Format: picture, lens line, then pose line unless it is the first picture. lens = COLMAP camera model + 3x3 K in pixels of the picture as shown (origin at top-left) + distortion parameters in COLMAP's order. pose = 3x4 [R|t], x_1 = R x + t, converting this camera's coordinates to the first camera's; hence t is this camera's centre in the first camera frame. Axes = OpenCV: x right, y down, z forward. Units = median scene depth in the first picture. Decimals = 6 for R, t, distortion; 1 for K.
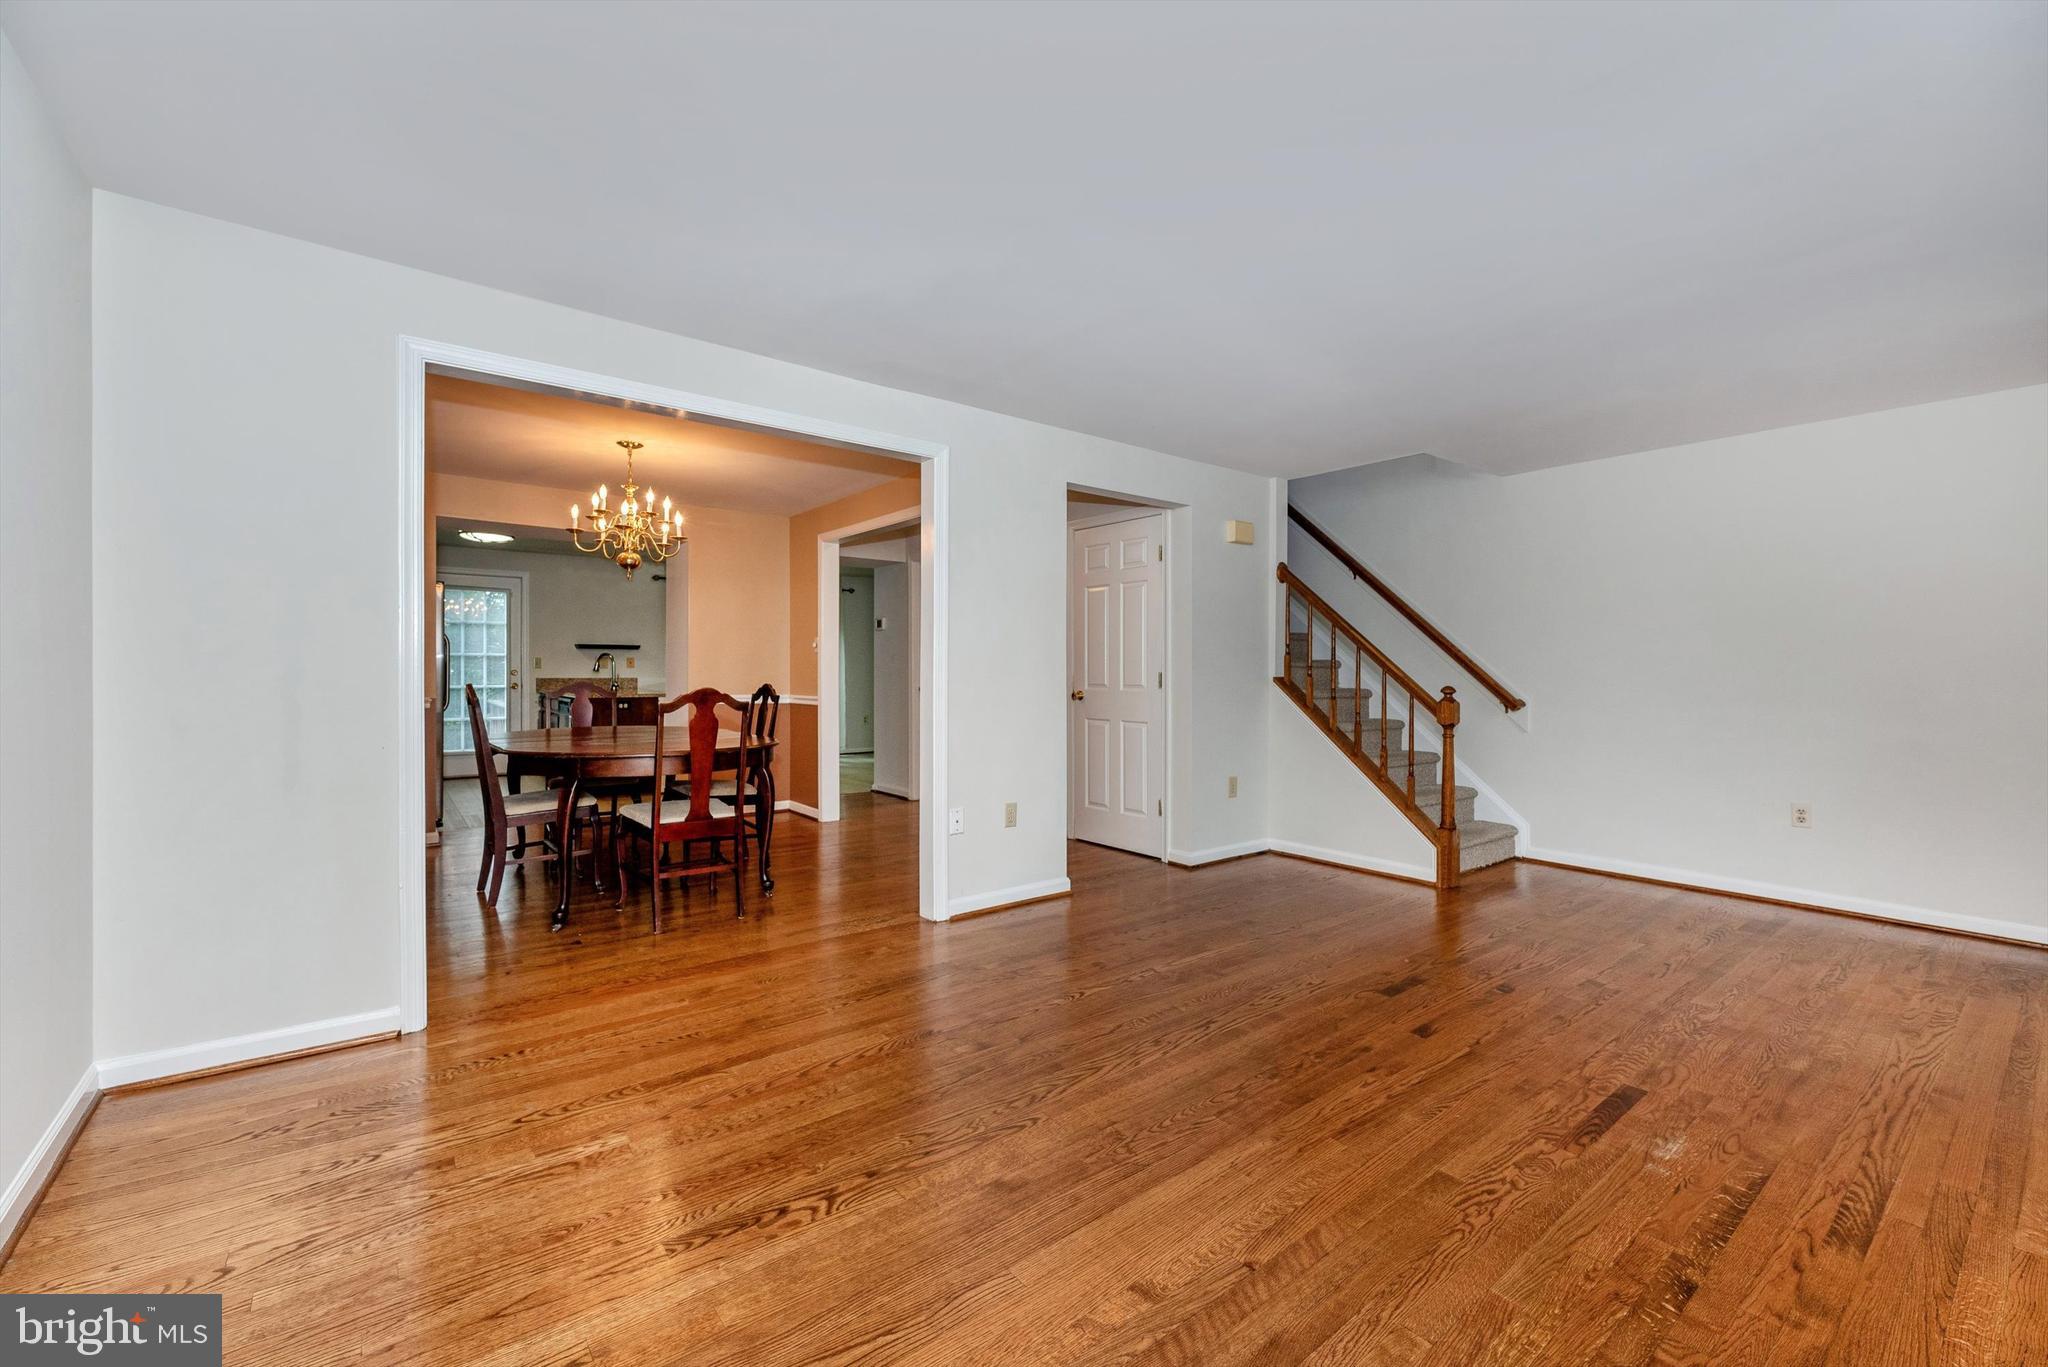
lens RADIAL K [[845.0, 0, 1028.7], [0, 845.0, 680.1], [0, 0, 1]] dist [-0.001825, 0.000490]
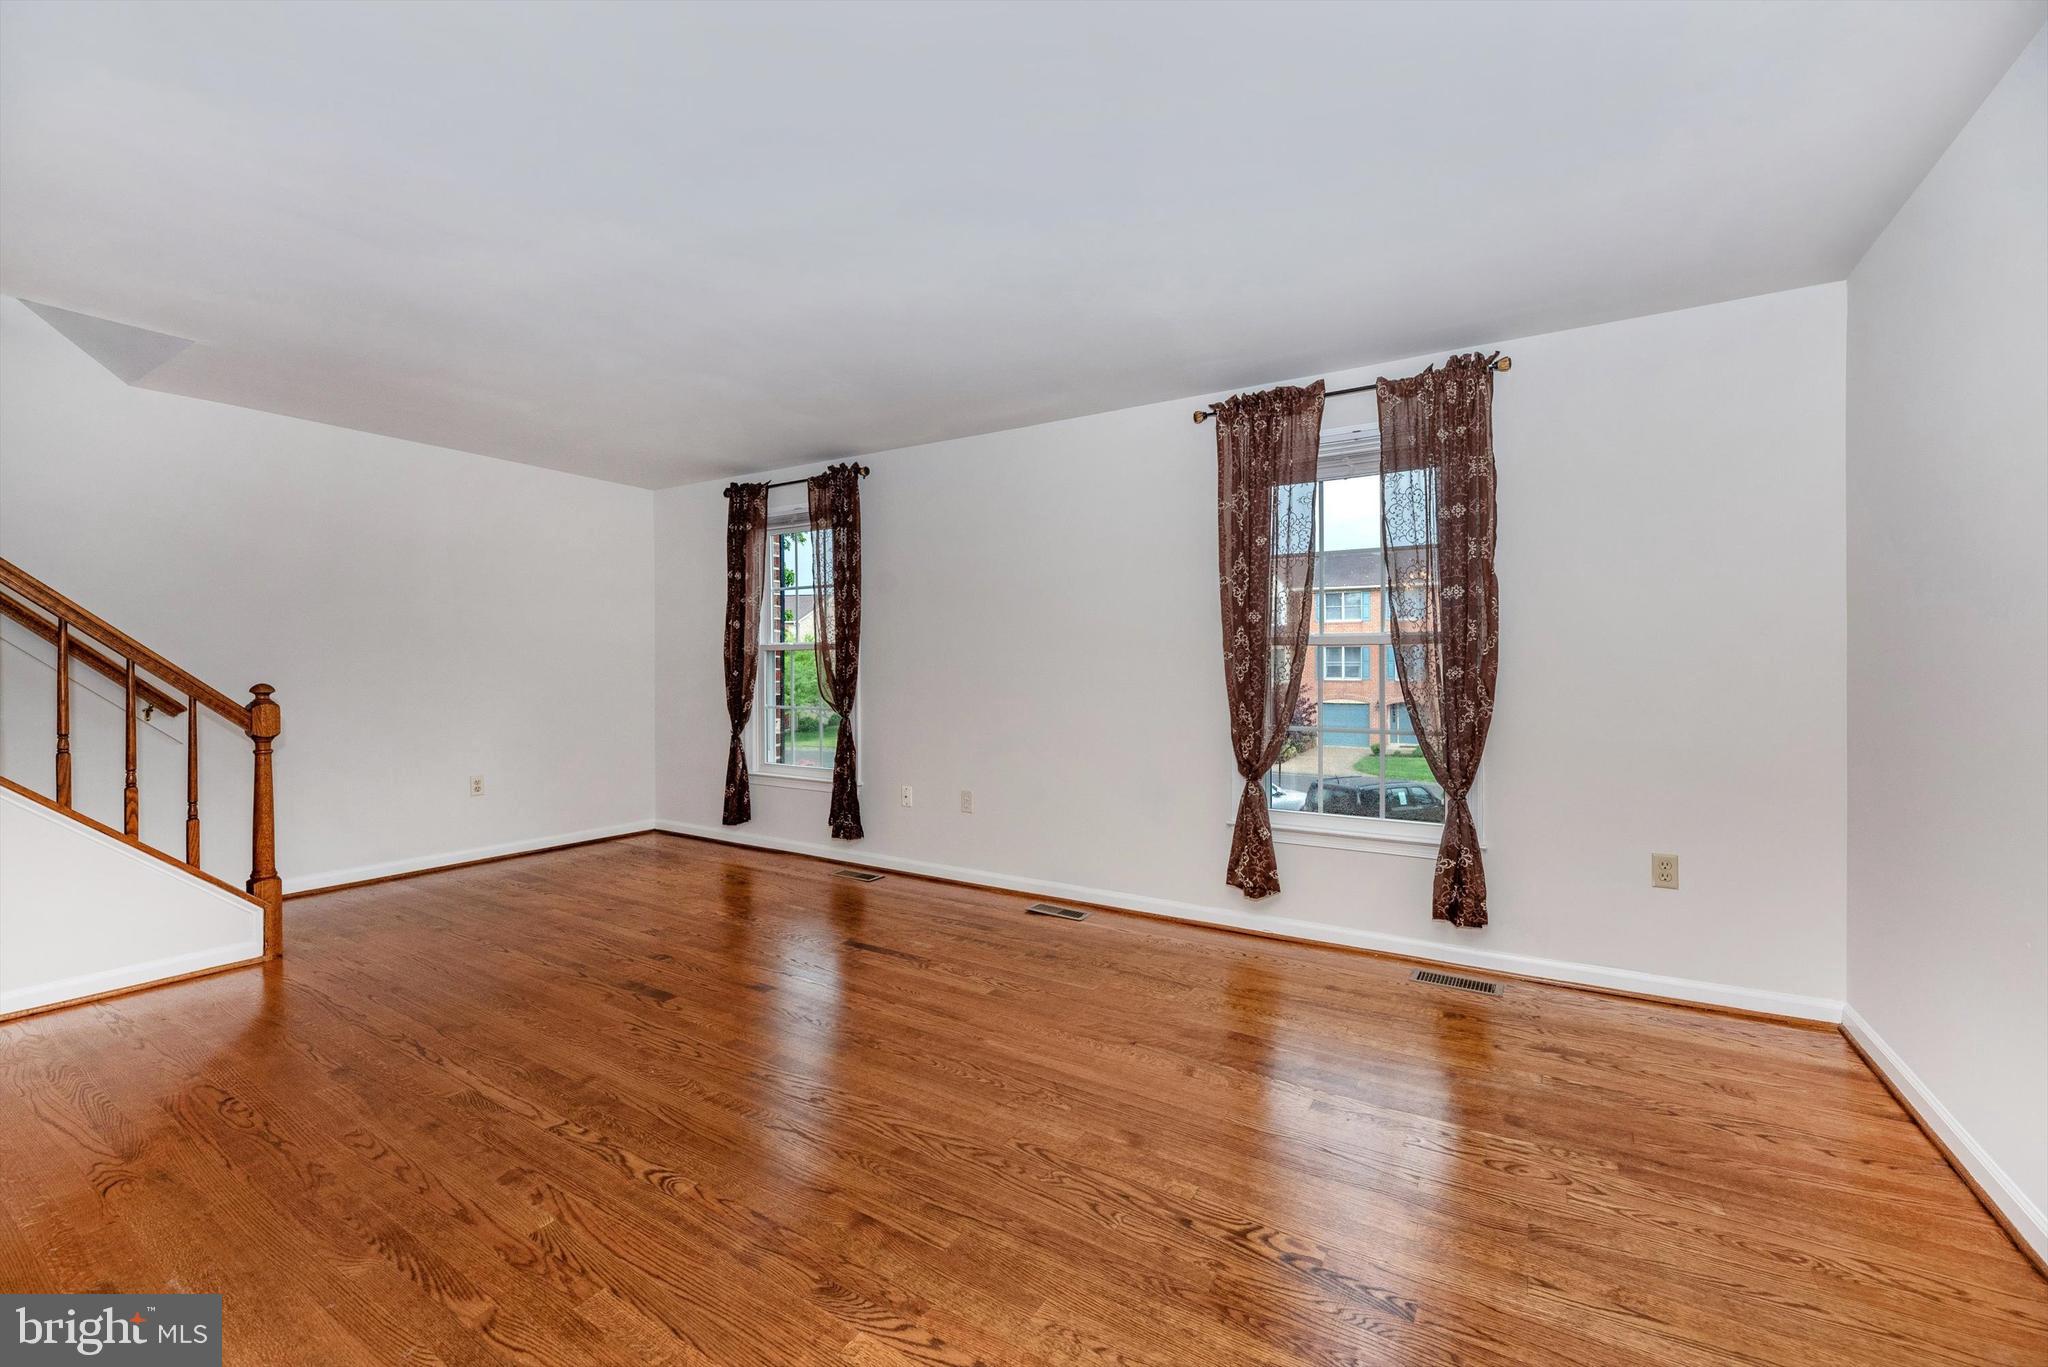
lens RADIAL K [[845.0, 0, 1027.1], [0, 845.0, 670.0], [0, 0, 1]] dist [-0.001825, 0.000490]
pose [[-0.346598, -0.010513, 0.937955, -0.926288], [0.006863, 0.999882, 0.013743, -0.024555], [-0.937989, 0.011200, -0.346485, 1.393514]]
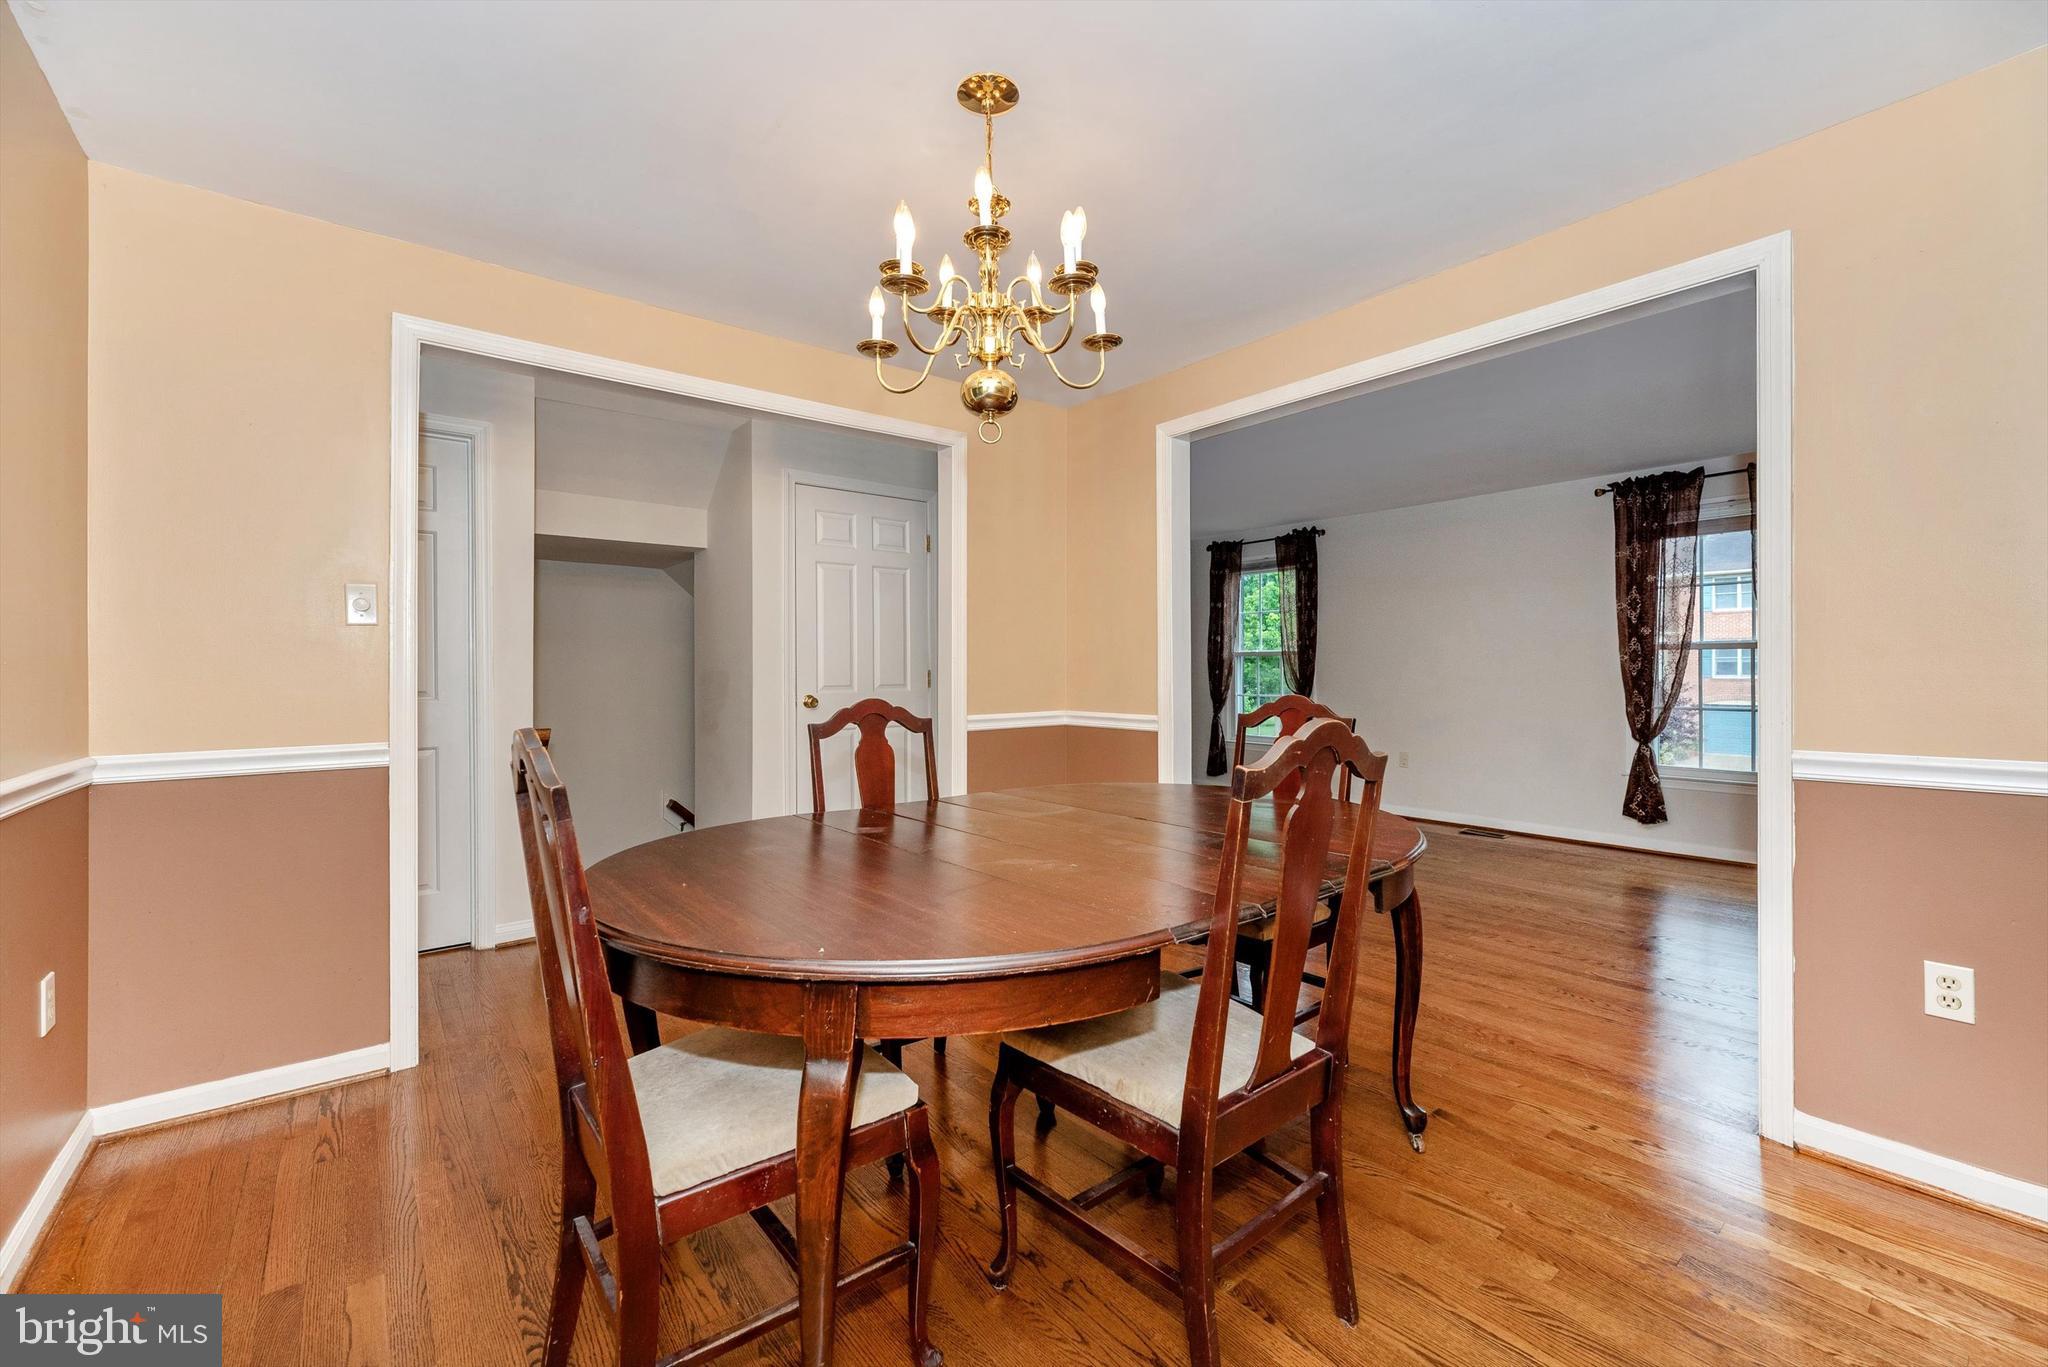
lens RADIAL K [[845.0, 0, 1028.2], [0, 845.0, 673.0], [0, 0, 1]] dist [-0.001825, 0.000490]
pose [[-0.012222, -0.006728, 0.999903, -1.652033], [0.008871, 0.999937, 0.006837, -0.017219], [-0.999886, 0.008953, -0.012161, 1.981033]]
